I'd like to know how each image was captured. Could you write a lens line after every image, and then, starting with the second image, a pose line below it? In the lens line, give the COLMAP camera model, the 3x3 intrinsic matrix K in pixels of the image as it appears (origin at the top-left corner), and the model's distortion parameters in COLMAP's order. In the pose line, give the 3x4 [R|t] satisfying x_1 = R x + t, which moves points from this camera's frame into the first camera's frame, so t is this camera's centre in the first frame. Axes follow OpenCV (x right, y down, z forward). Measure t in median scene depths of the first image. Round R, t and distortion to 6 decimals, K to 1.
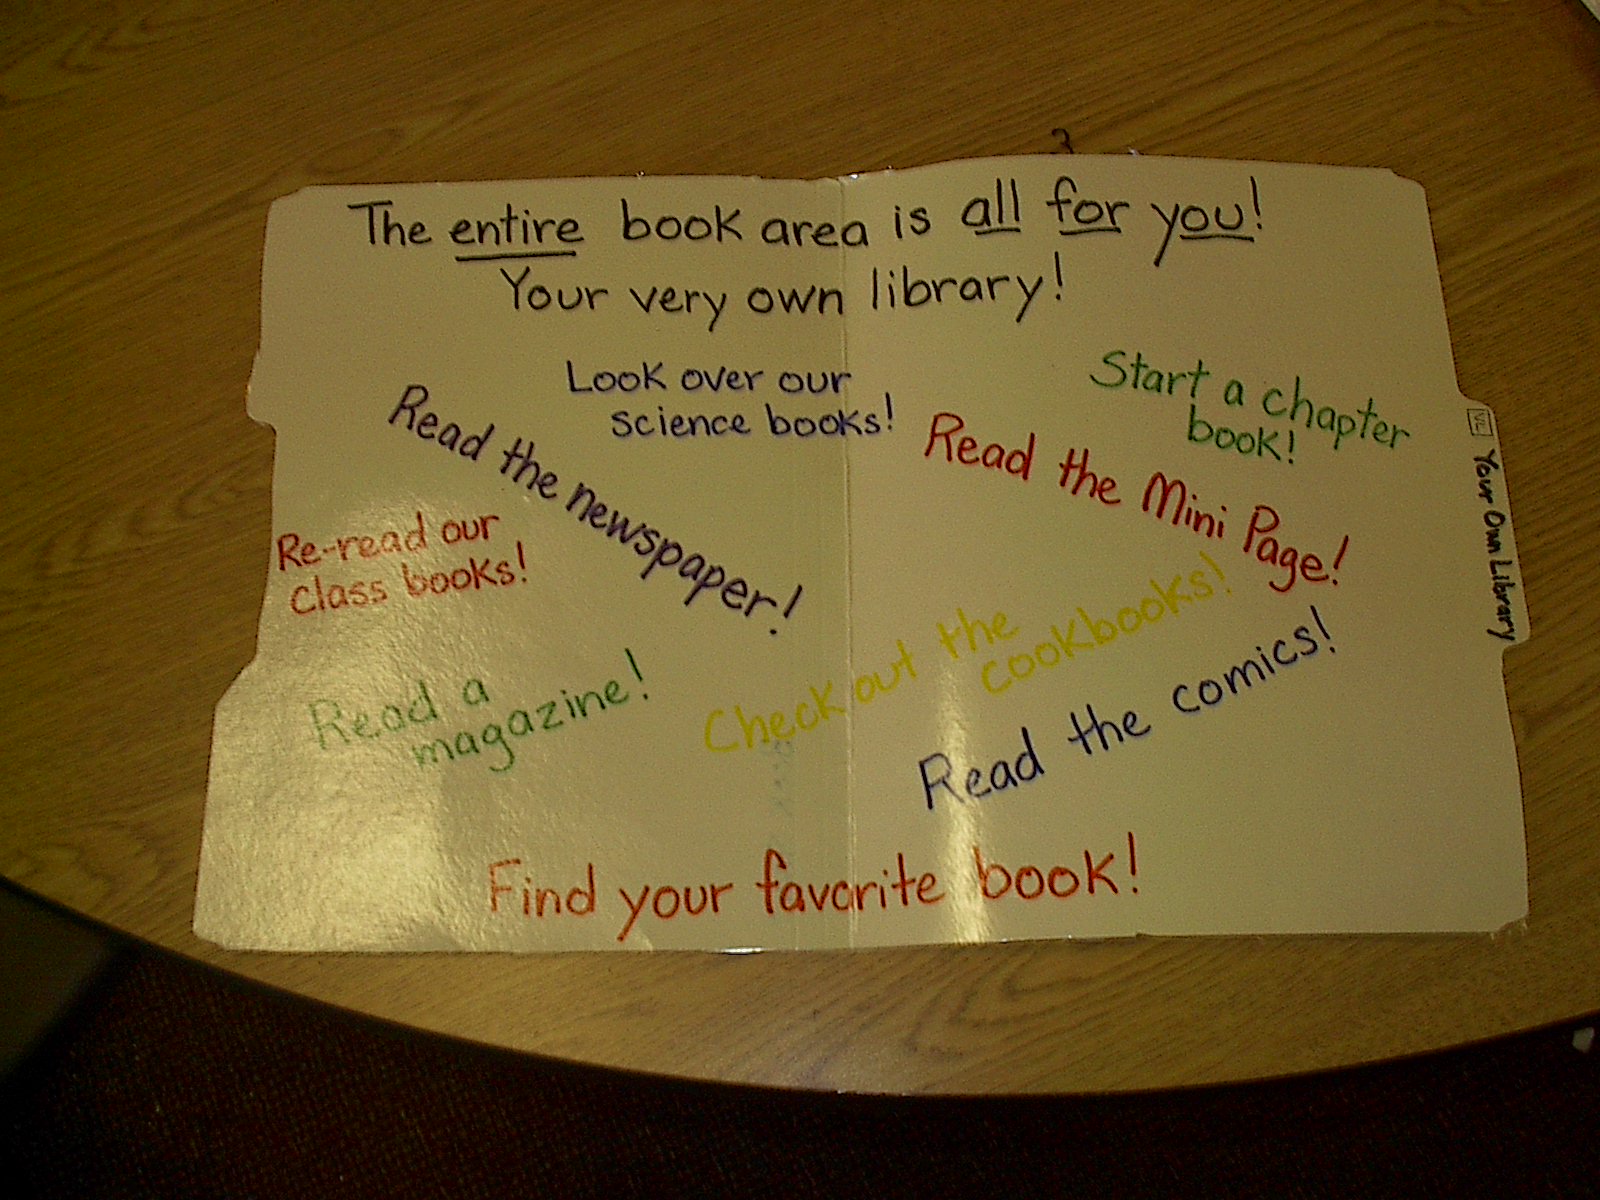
lens RADIAL K [[1772.7, 0, 807.1], [0, 1772.7, 621.4], [0, 0, 1]] dist [-0.158184, 0.165710]
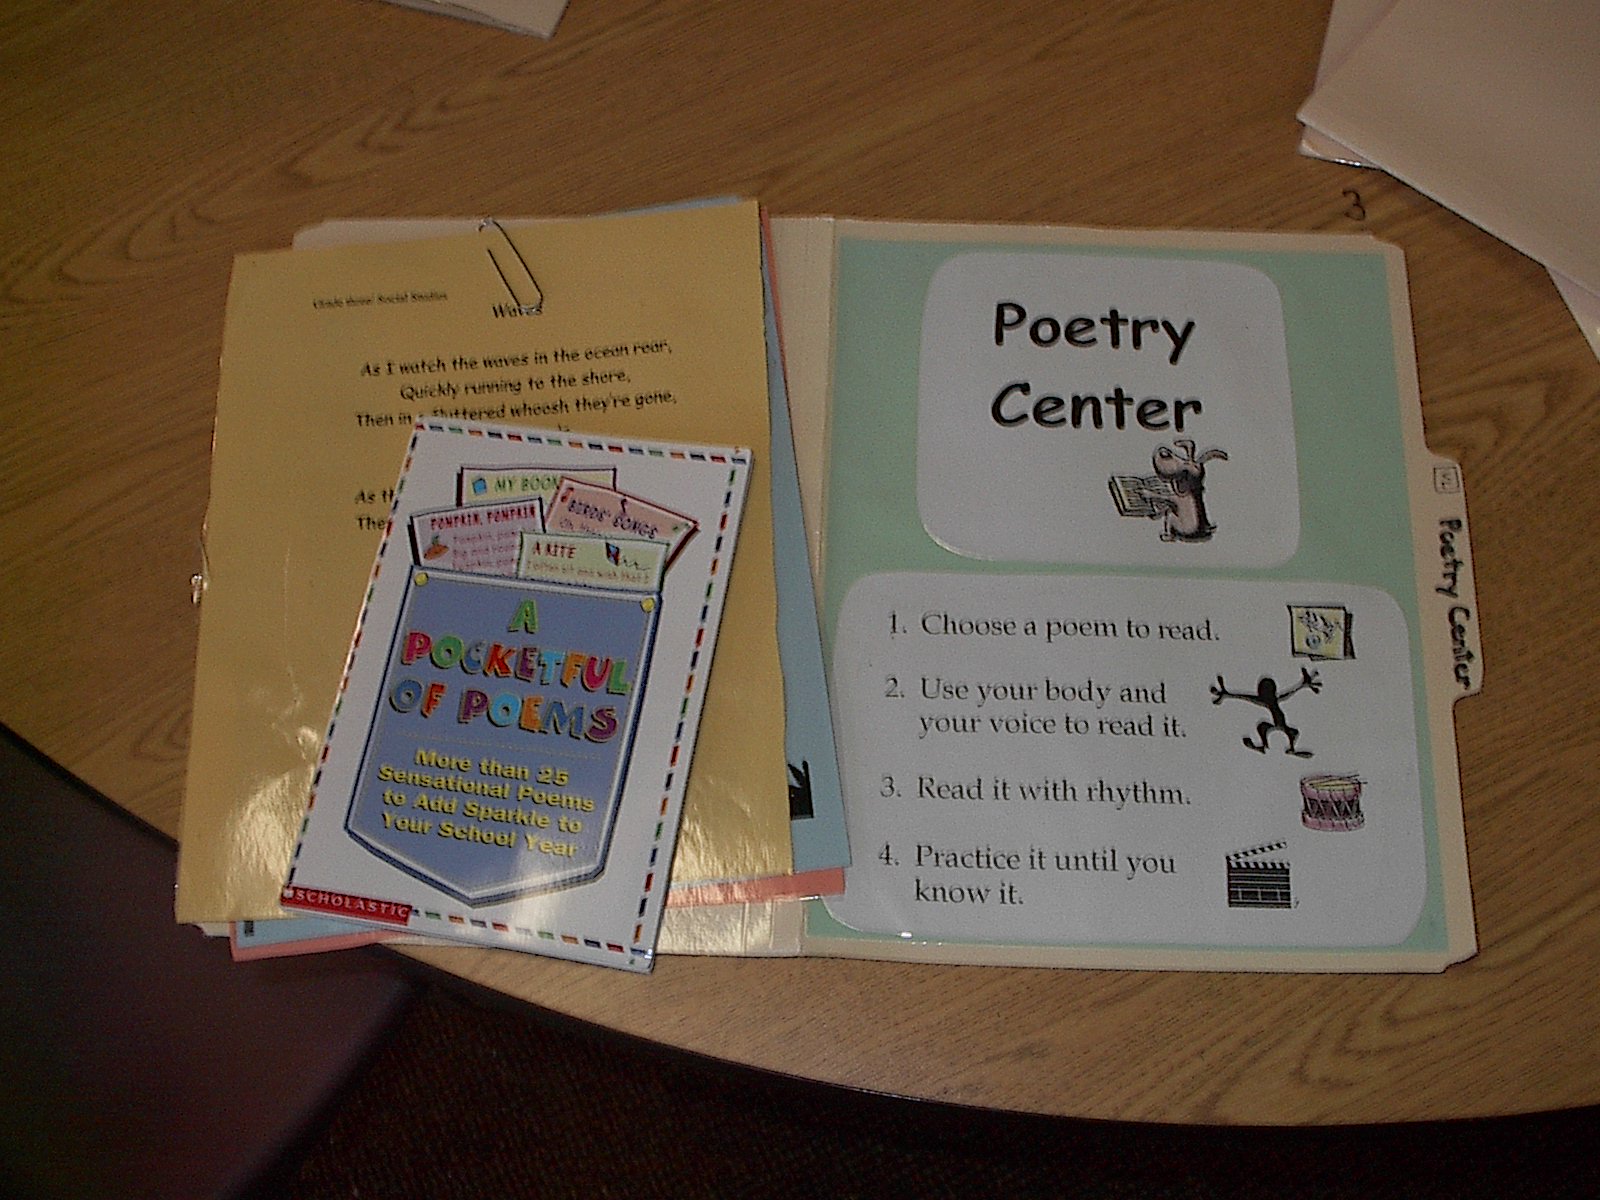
lens RADIAL K [[1772.7, 0, 807.1], [0, 1772.7, 621.4], [0, 0, 1]] dist [-0.158184, 0.165710]
pose [[0.999642, -0.026441, -0.004077, -0.181373], [0.026221, 0.998552, -0.046969, 0.014217], [0.005313, 0.046845, 0.998888, -0.018919]]
